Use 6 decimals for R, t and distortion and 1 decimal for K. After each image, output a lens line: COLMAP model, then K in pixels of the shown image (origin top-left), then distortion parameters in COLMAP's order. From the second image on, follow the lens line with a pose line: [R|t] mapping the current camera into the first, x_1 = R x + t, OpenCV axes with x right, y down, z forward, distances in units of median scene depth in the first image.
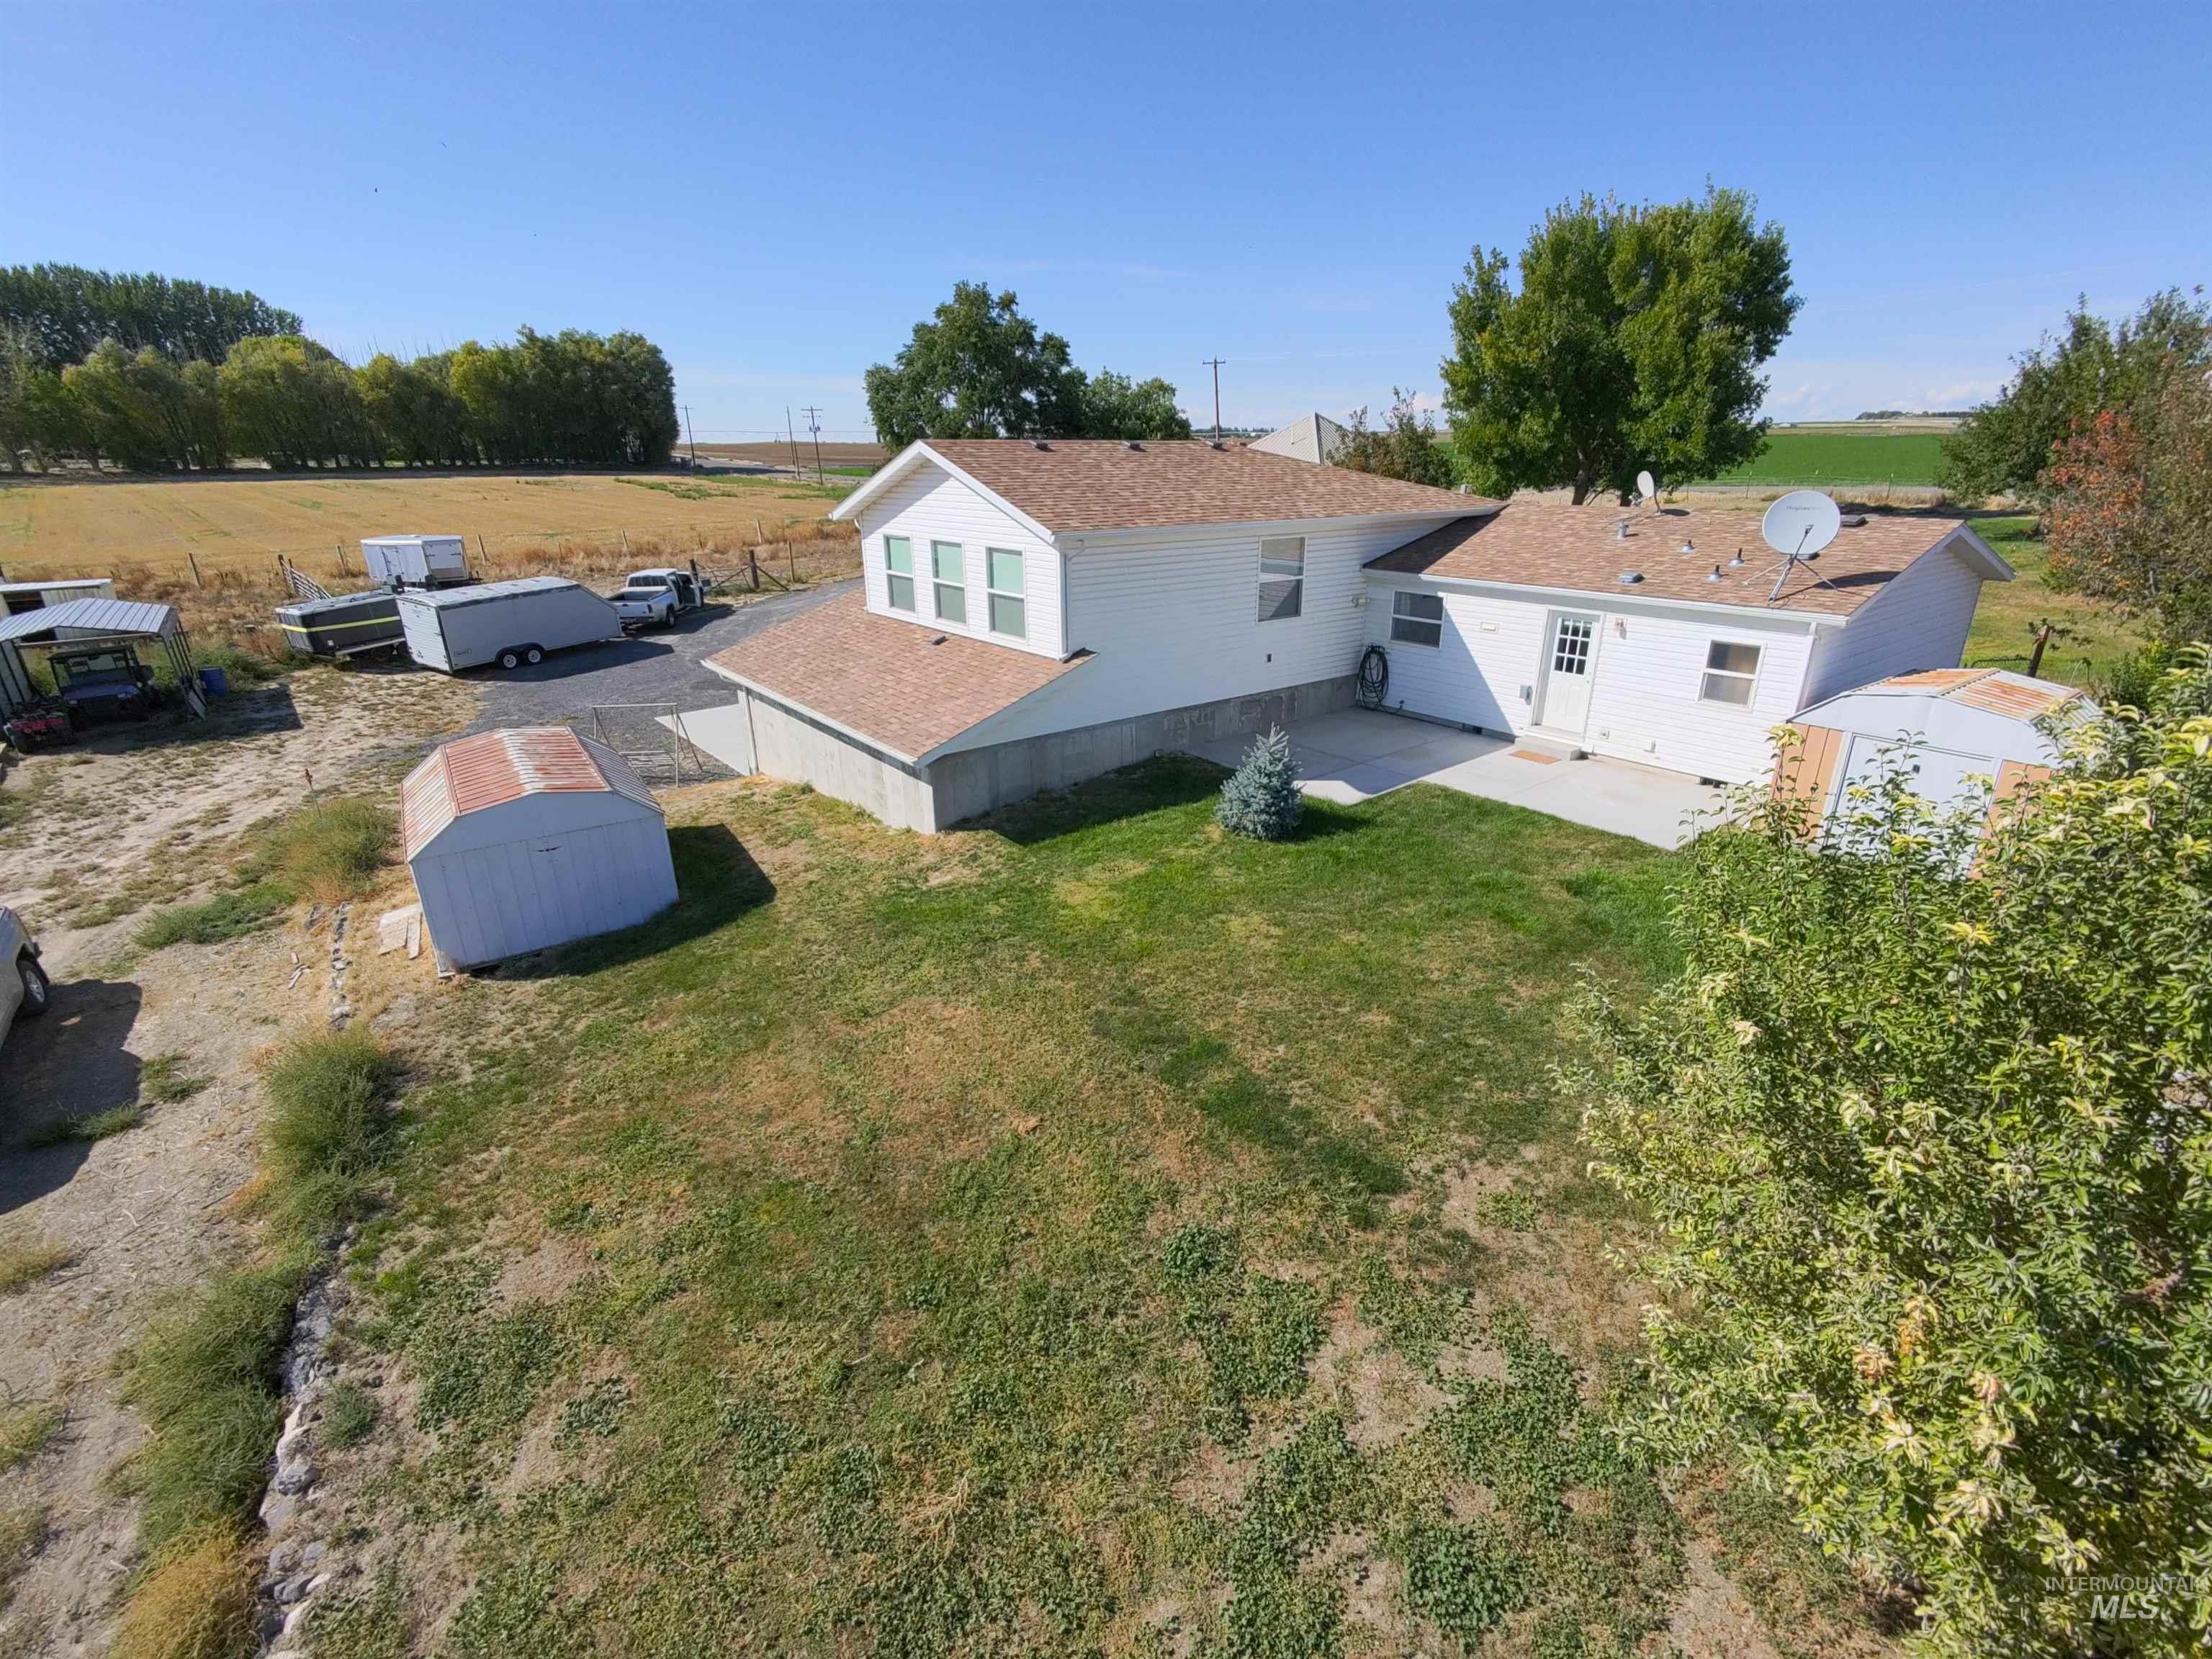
lens RADIAL K [[999.9, 0, 1127.5], [0, 999.9, 822.4], [0, 0, 1]] dist [0.003973, -0.005163]
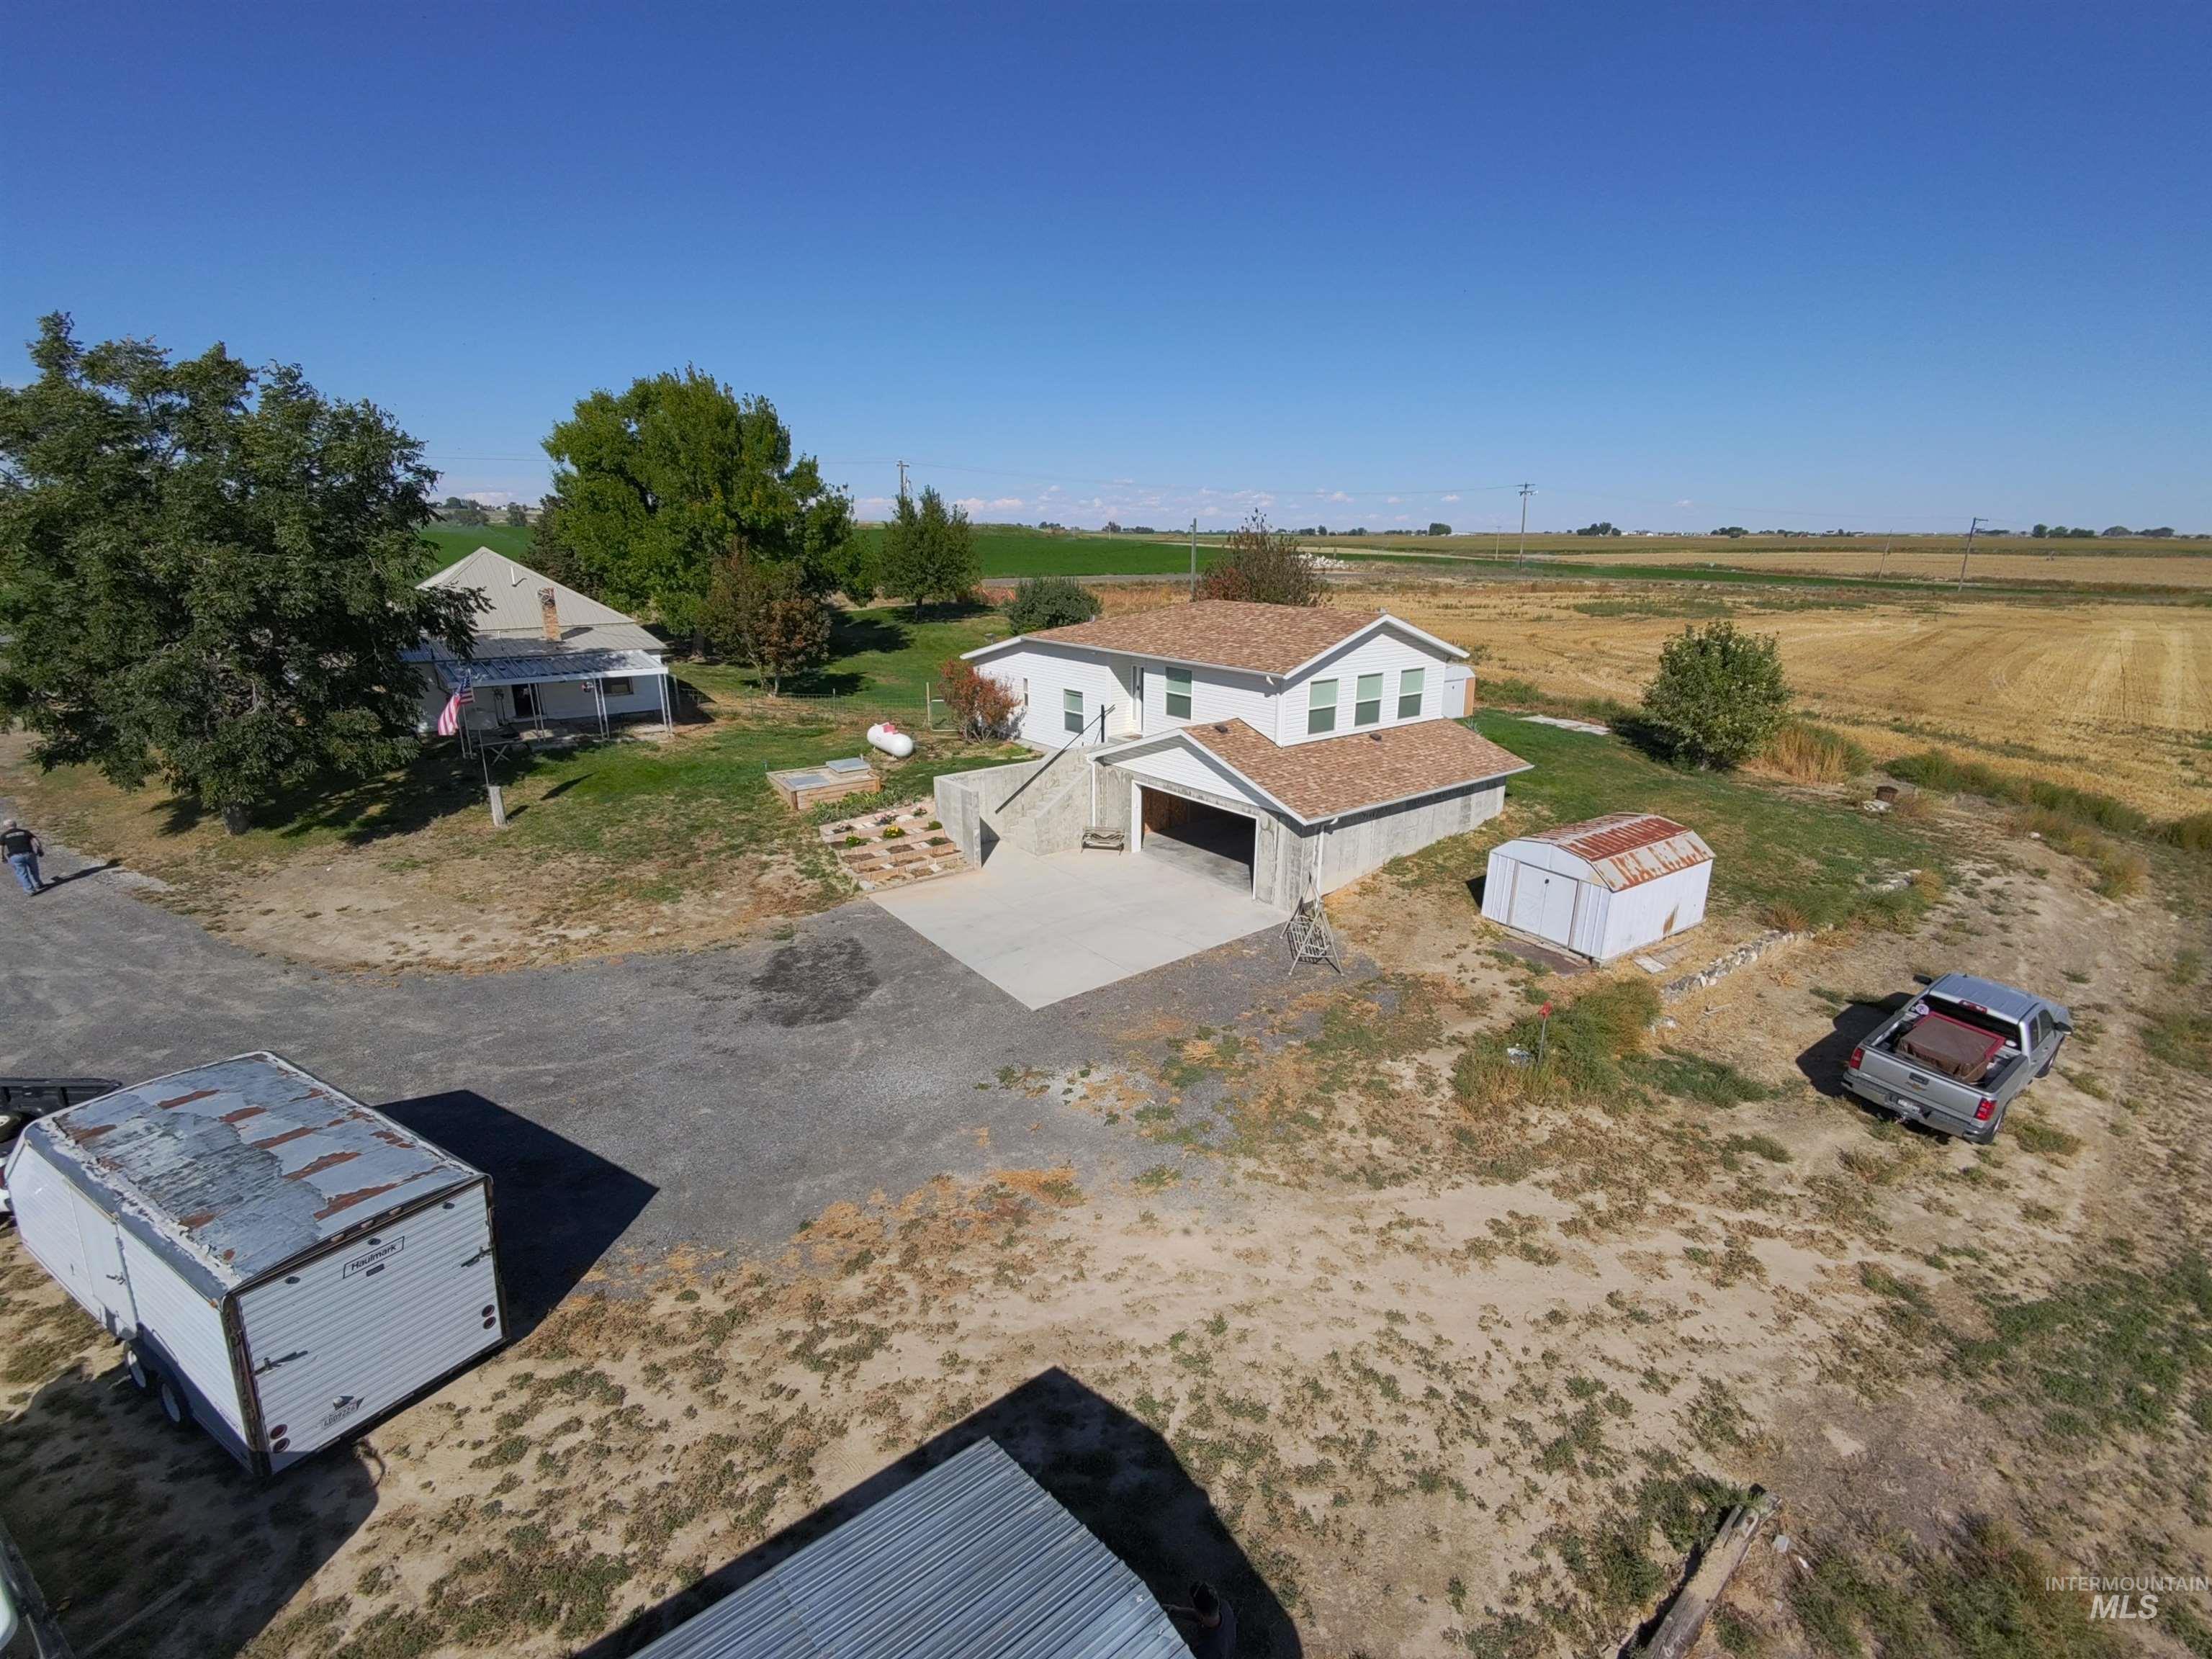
lens RADIAL K [[999.9, 0, 1127.5], [0, 999.9, 822.4], [0, 0, 1]] dist [0.003973, -0.005163]
pose [[0.006649, -0.274033, 0.961697, -1.618125], [0.342023, 0.904339, 0.255325, -0.556549], [-0.939668, 0.327225, 0.099738, 1.182491]]
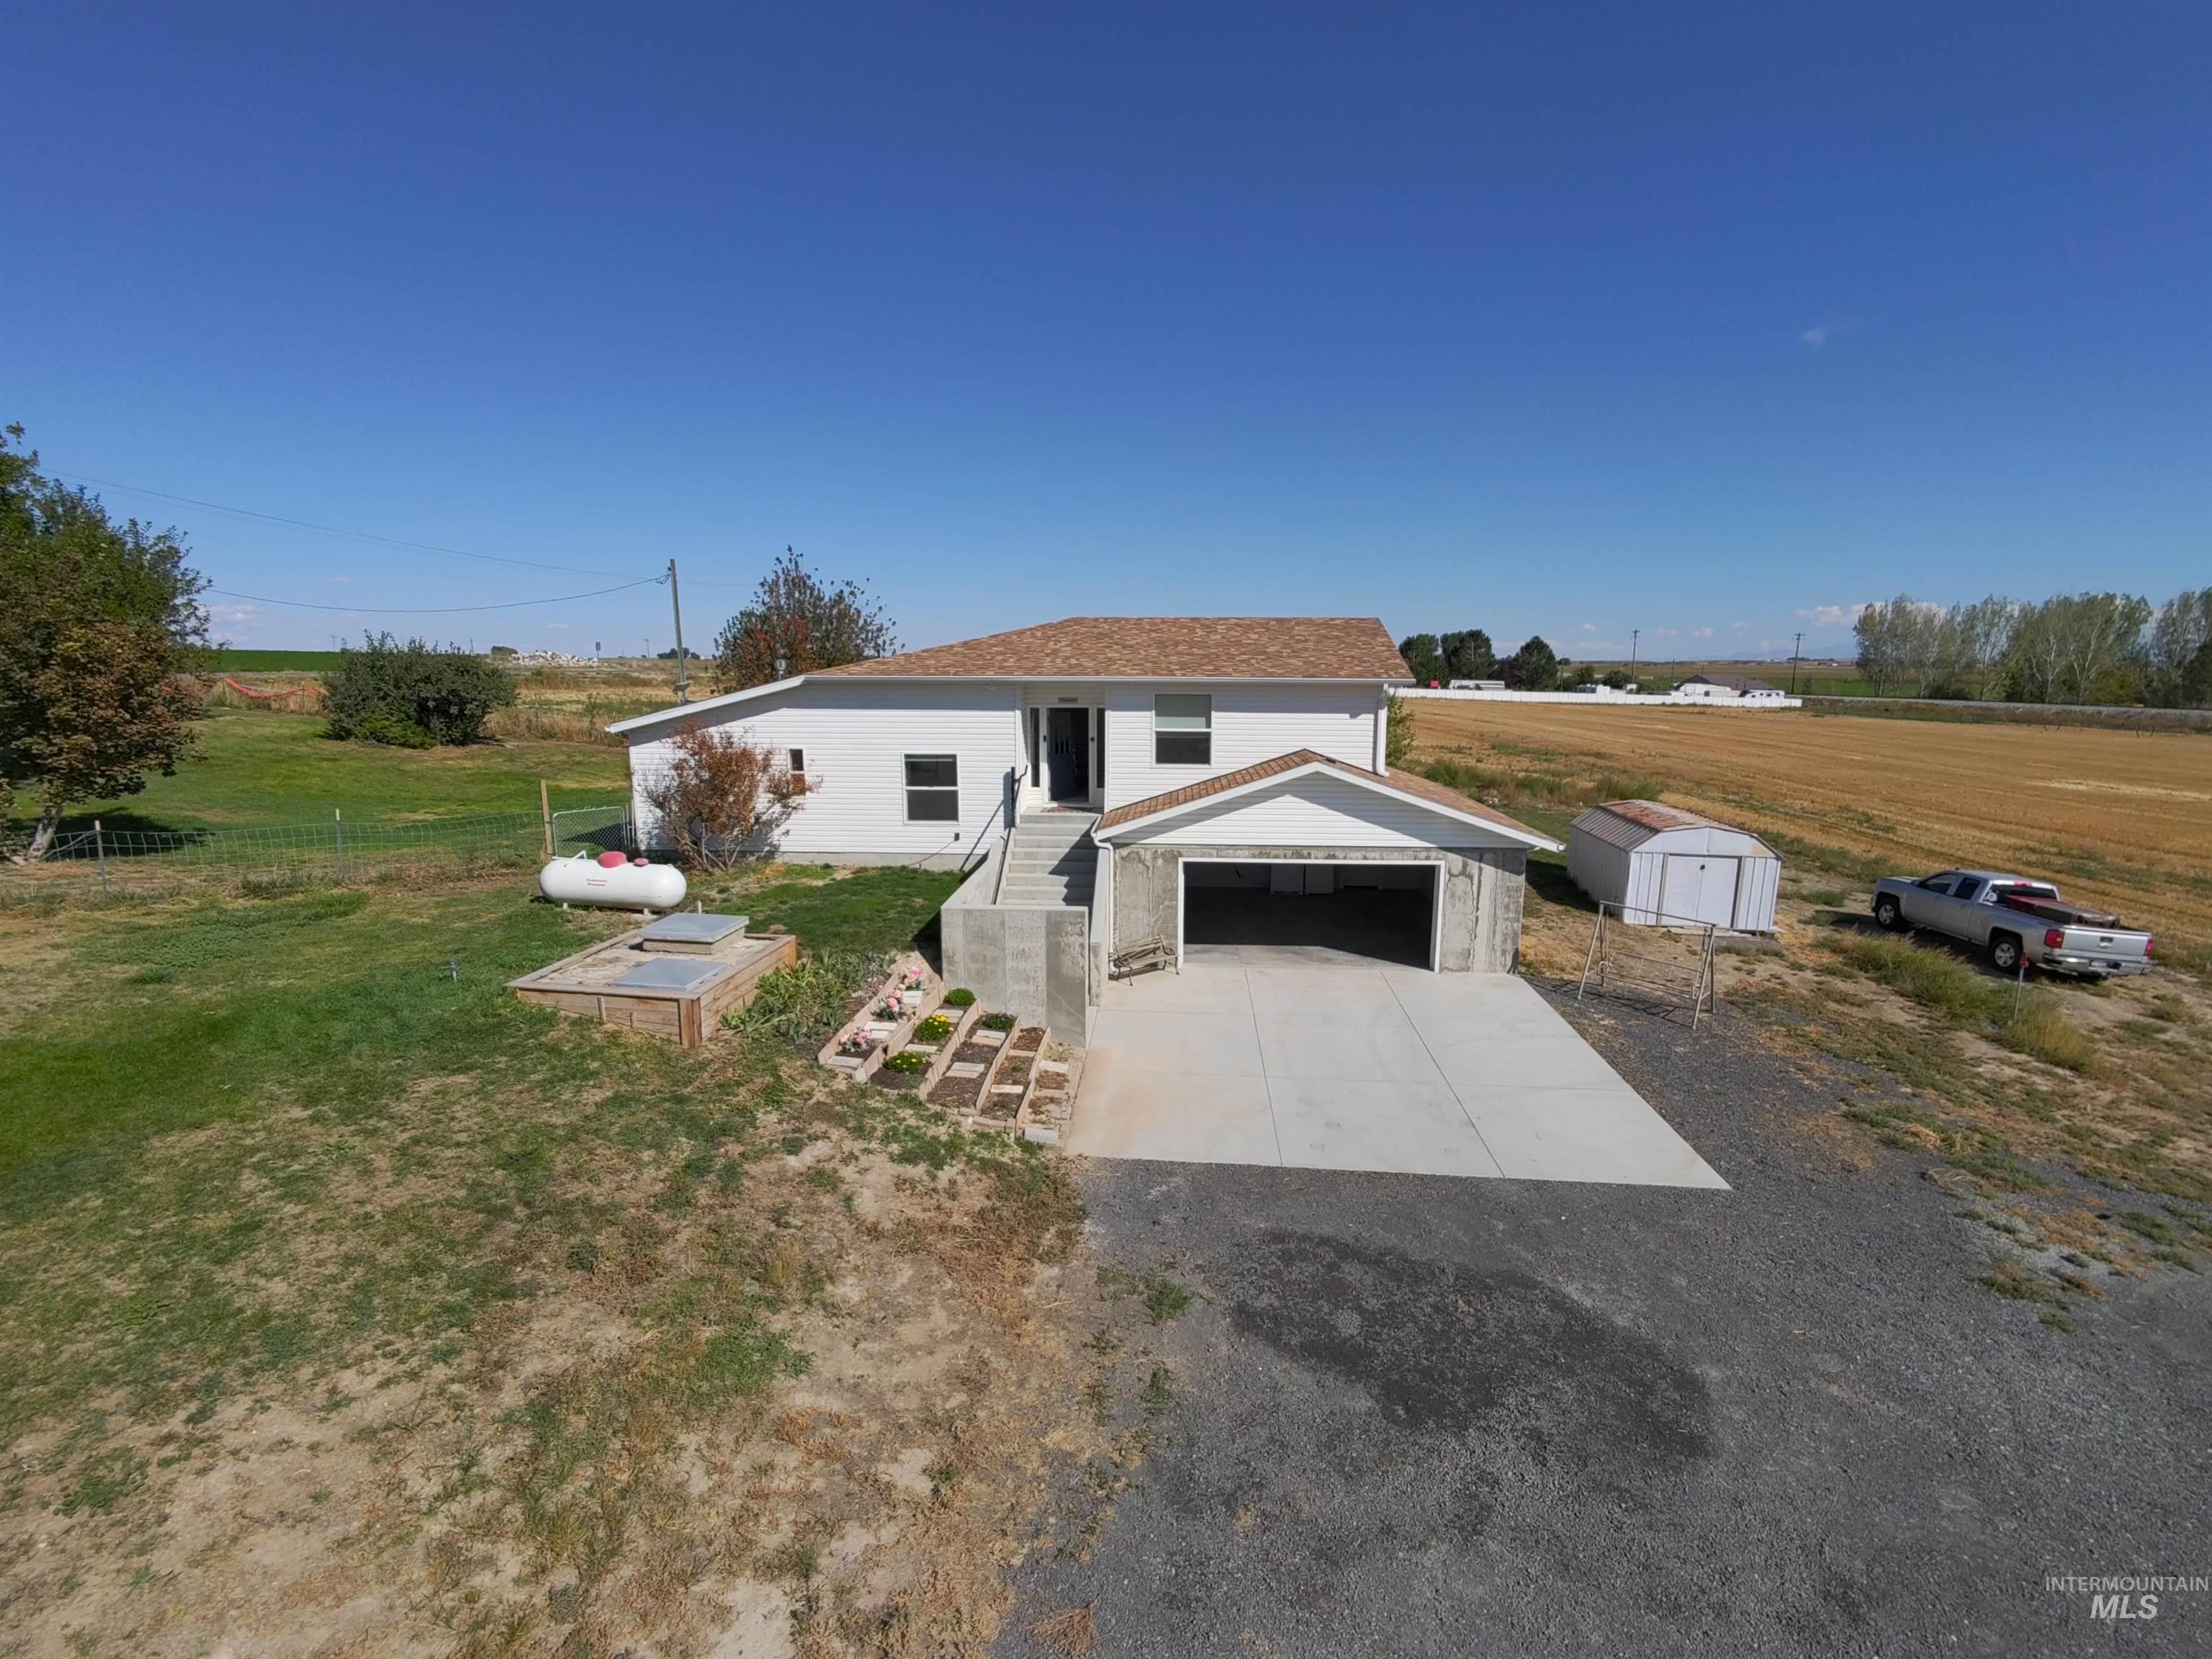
lens RADIAL K [[999.9, 0, 1127.5], [0, 999.9, 822.4], [0, 0, 1]] dist [0.003973, -0.005163]
pose [[-0.739636, -0.105654, 0.664662, -0.784544], [0.230403, 0.888172, 0.397574, -0.671394], [-0.632339, 0.447200, -0.632581, 1.954928]]
